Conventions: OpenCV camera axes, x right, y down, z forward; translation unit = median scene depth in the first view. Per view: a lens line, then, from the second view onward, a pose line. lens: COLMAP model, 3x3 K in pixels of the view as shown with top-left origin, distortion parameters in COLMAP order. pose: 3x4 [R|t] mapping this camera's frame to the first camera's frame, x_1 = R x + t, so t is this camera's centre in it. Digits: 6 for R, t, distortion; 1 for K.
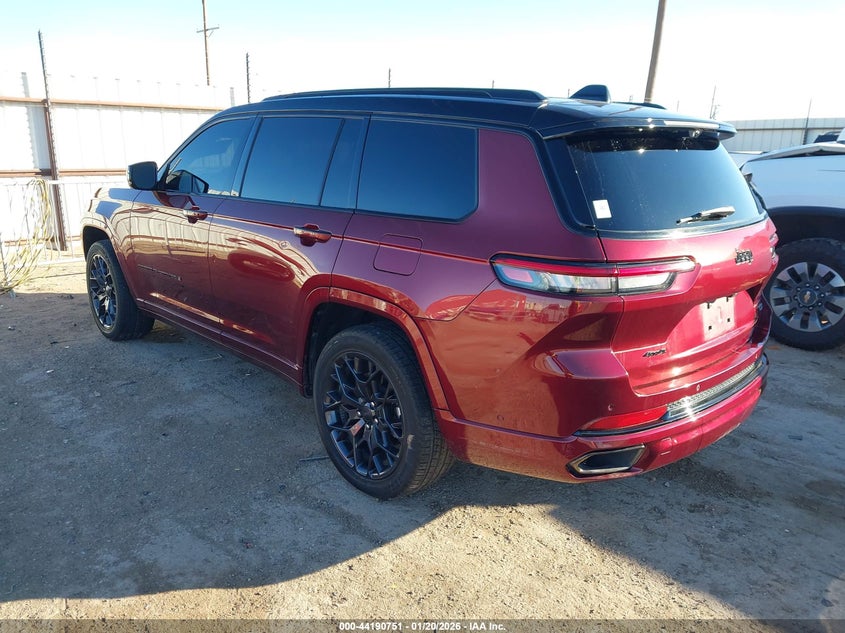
lens RADIAL K [[656.3, 0, 422.5], [0, 656.3, 316.5], [0, 0, 1]] dist [-0.001339, -0.000512]
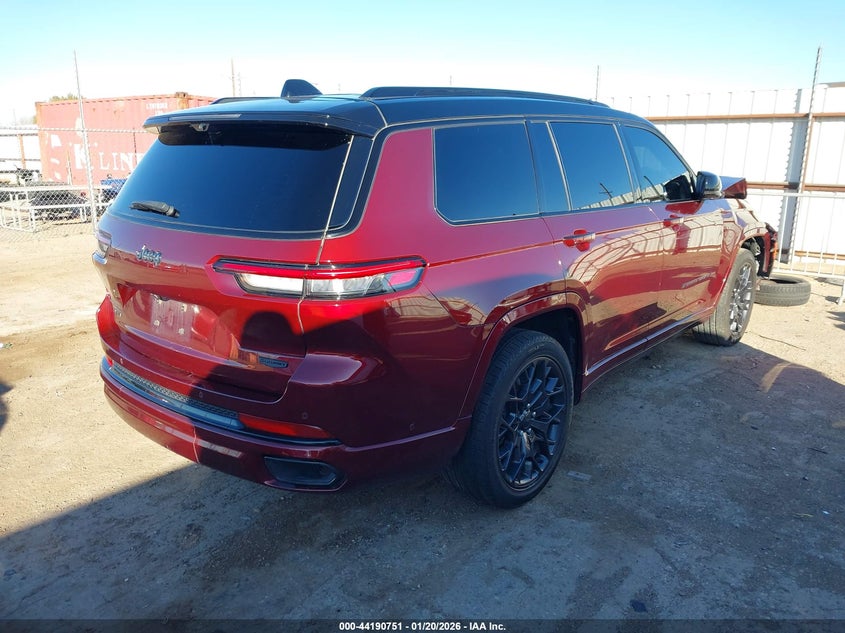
lens RADIAL K [[655.3, 0, 422.5], [0, 655.3, 316.5], [0, 0, 1]] dist [0.010062, 0.005200]
pose [[0.133753, 0.252865, -0.958212, 0.438300], [-0.282193, 0.936589, 0.207769, -0.095048], [0.949988, 0.242611, 0.196628, 0.359791]]
